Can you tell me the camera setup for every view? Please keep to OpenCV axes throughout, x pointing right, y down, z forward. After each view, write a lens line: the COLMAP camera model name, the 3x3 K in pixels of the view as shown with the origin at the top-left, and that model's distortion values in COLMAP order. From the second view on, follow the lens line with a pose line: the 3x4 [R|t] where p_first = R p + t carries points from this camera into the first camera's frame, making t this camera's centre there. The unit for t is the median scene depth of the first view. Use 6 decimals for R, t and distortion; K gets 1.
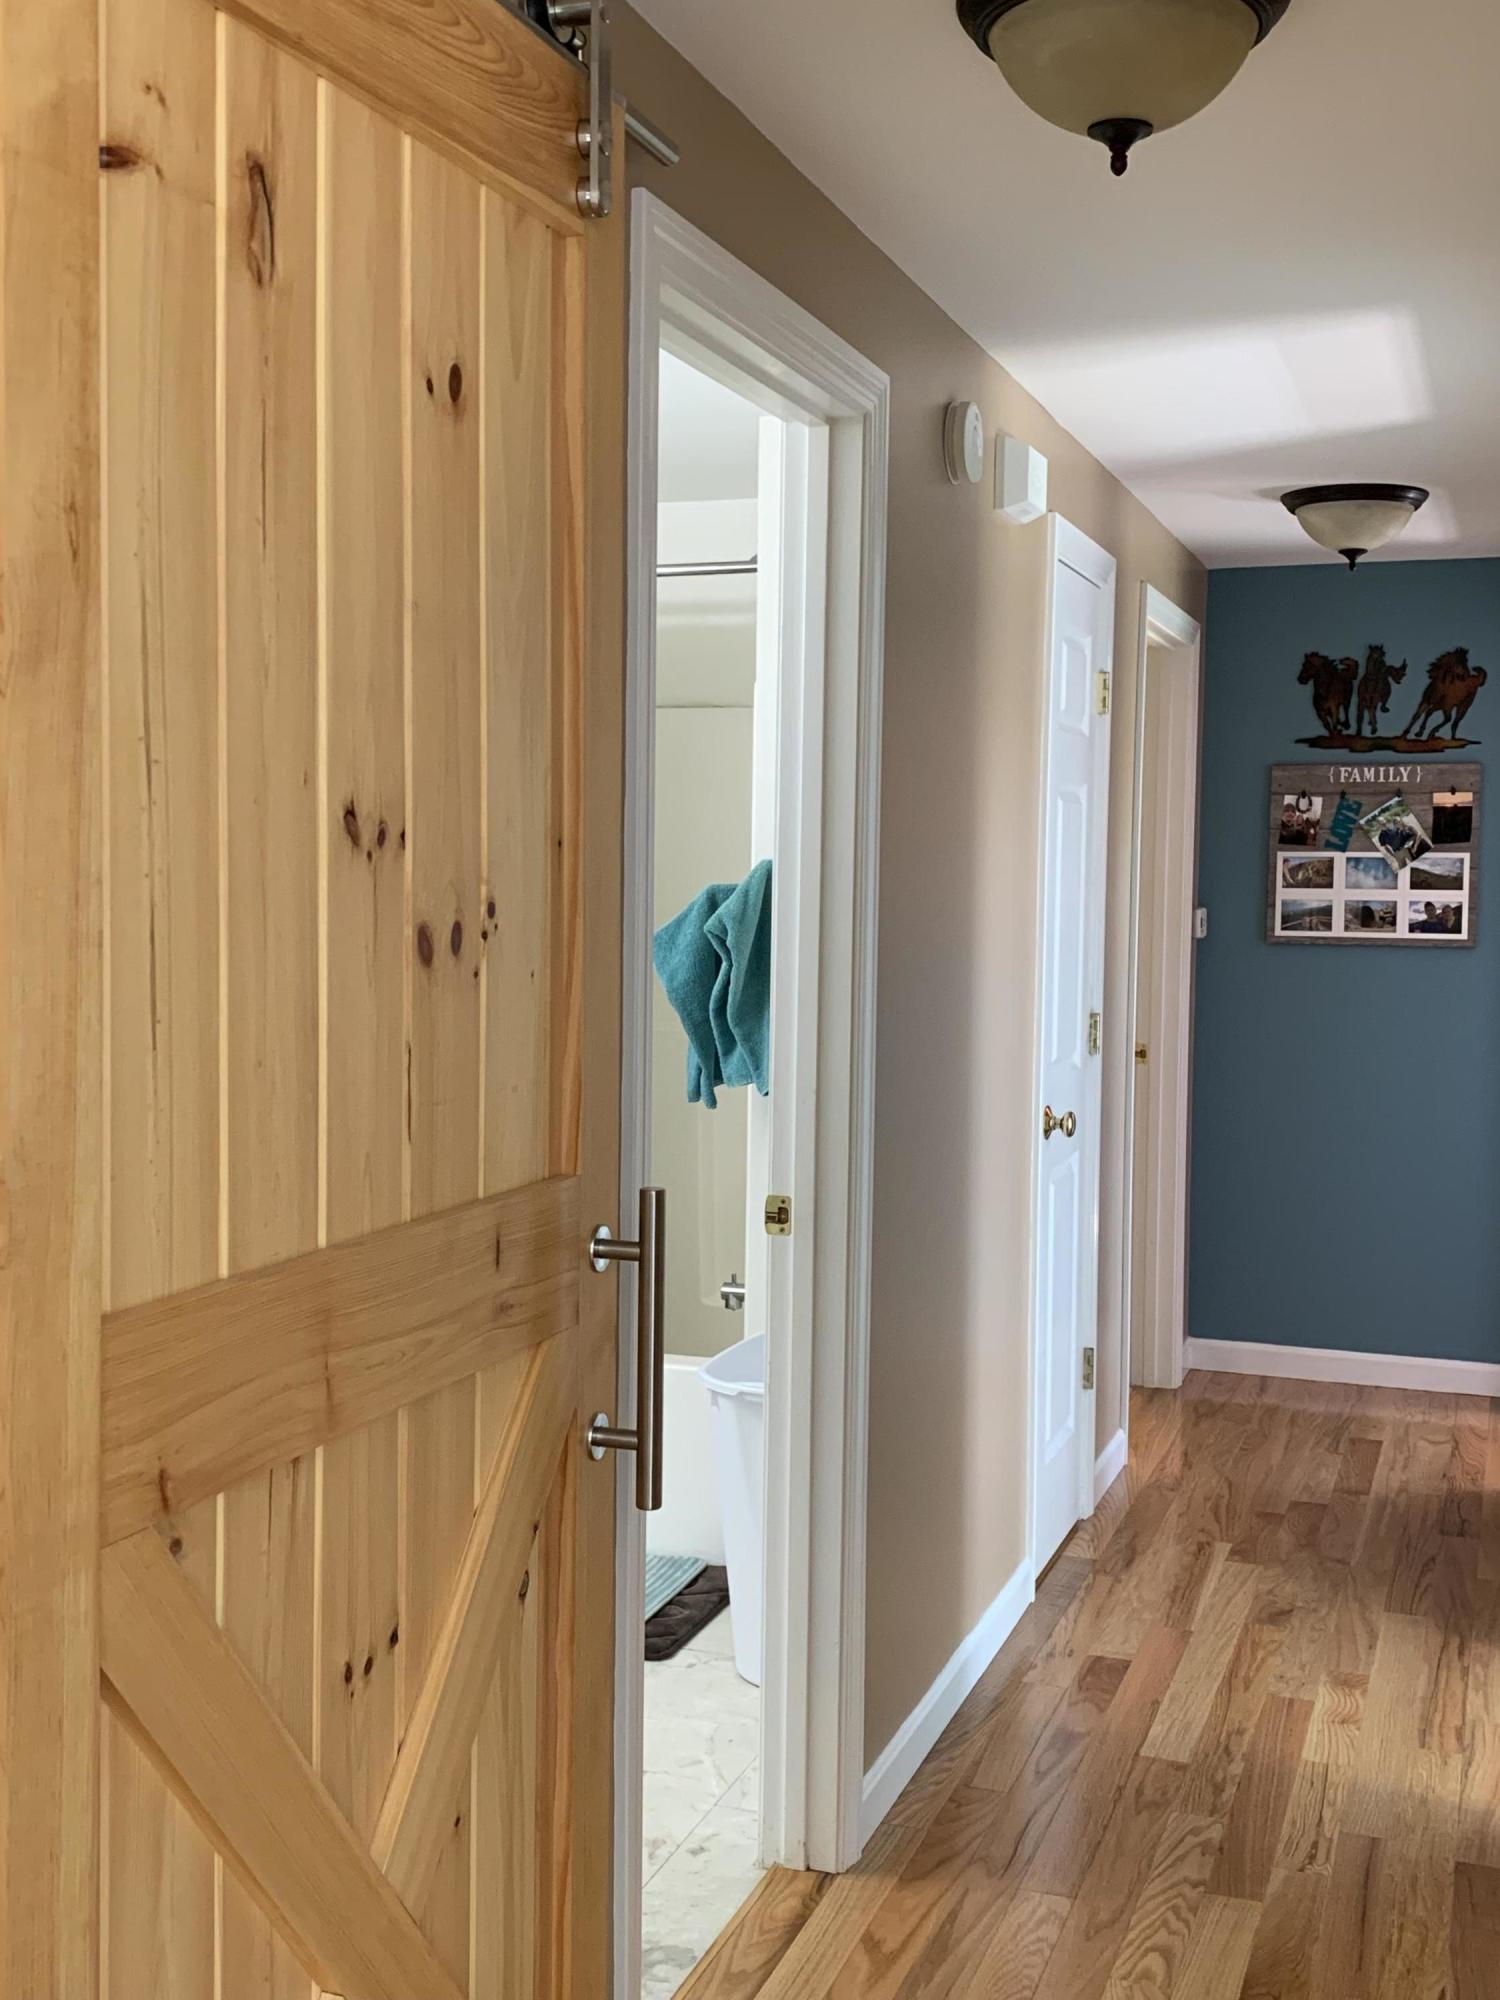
lens RADIAL K [[2179.6, 0, 751.0], [0, 2179.6, 996.9], [0, 0, 1]] dist [0.056121, 0.000000]
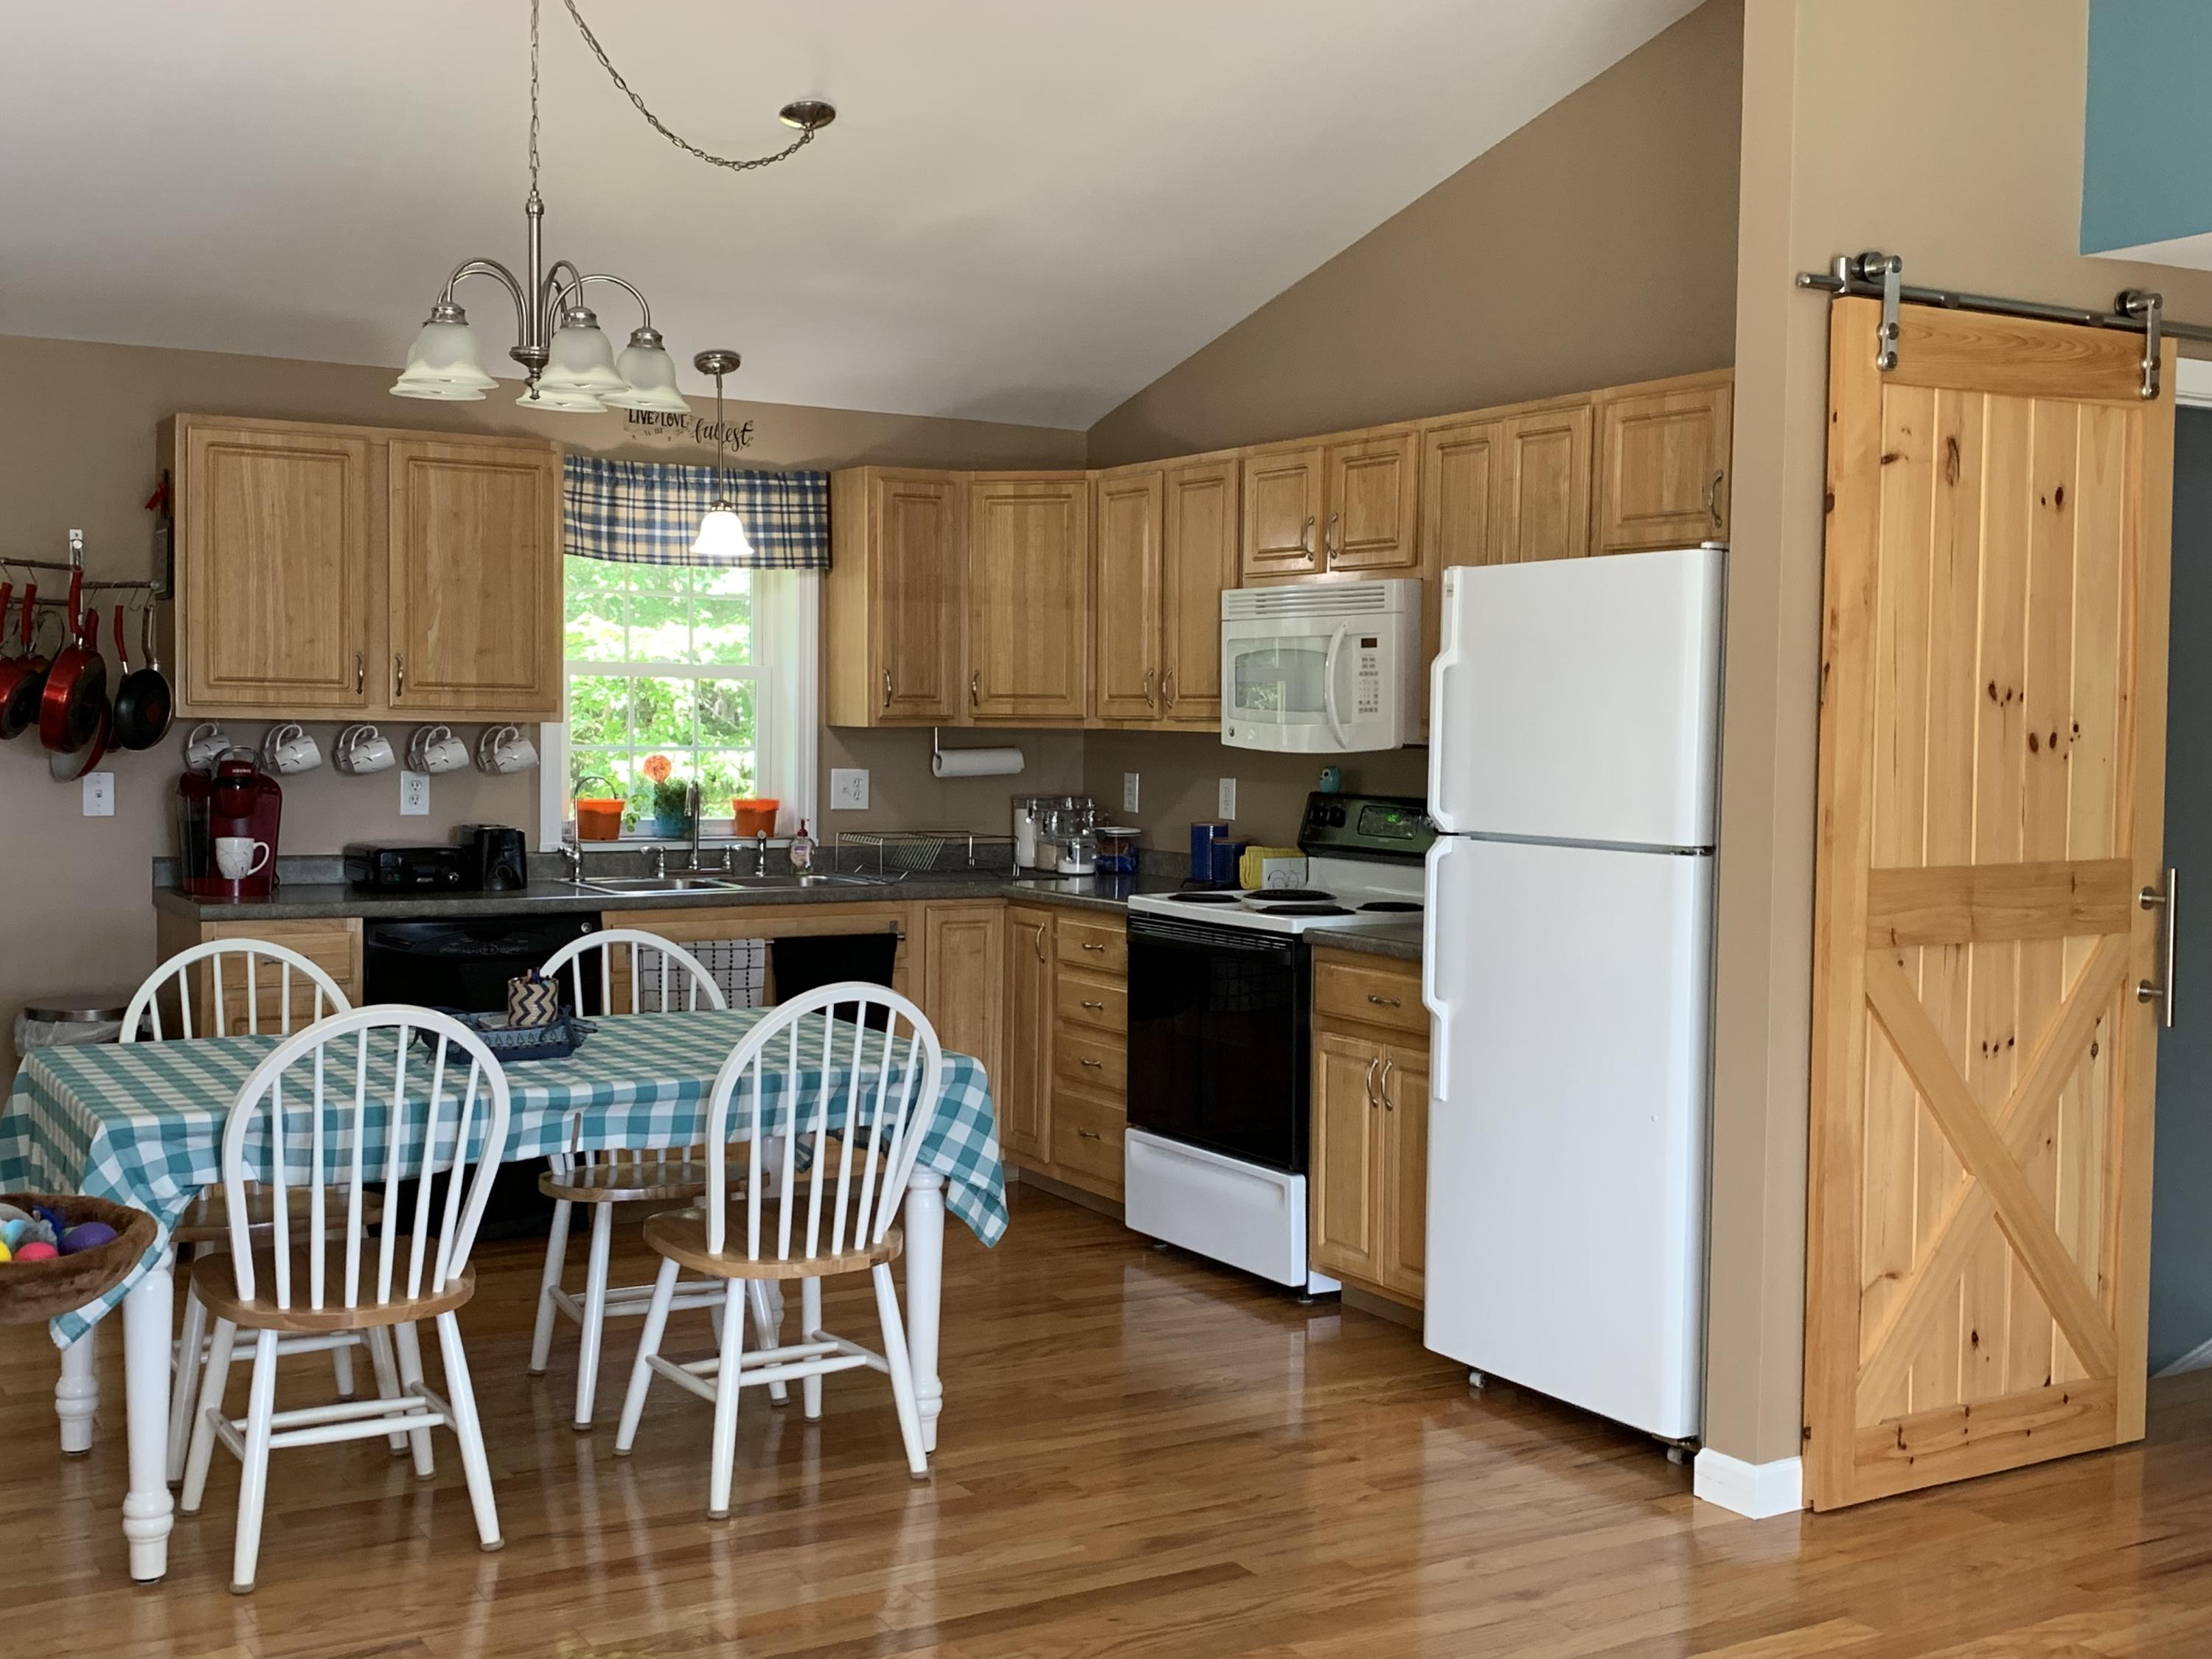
lens RADIAL K [[2410.6, 0, 1099.5], [0, 2410.6, 828.8], [0, 0, 1]] dist [0.056121, 0.000000]
pose [[0.771003, 0.018378, -0.636566, 0.820477], [-0.030408, 0.999506, -0.007973, 0.132707], [0.636105, 0.025504, 0.771181, -1.808558]]
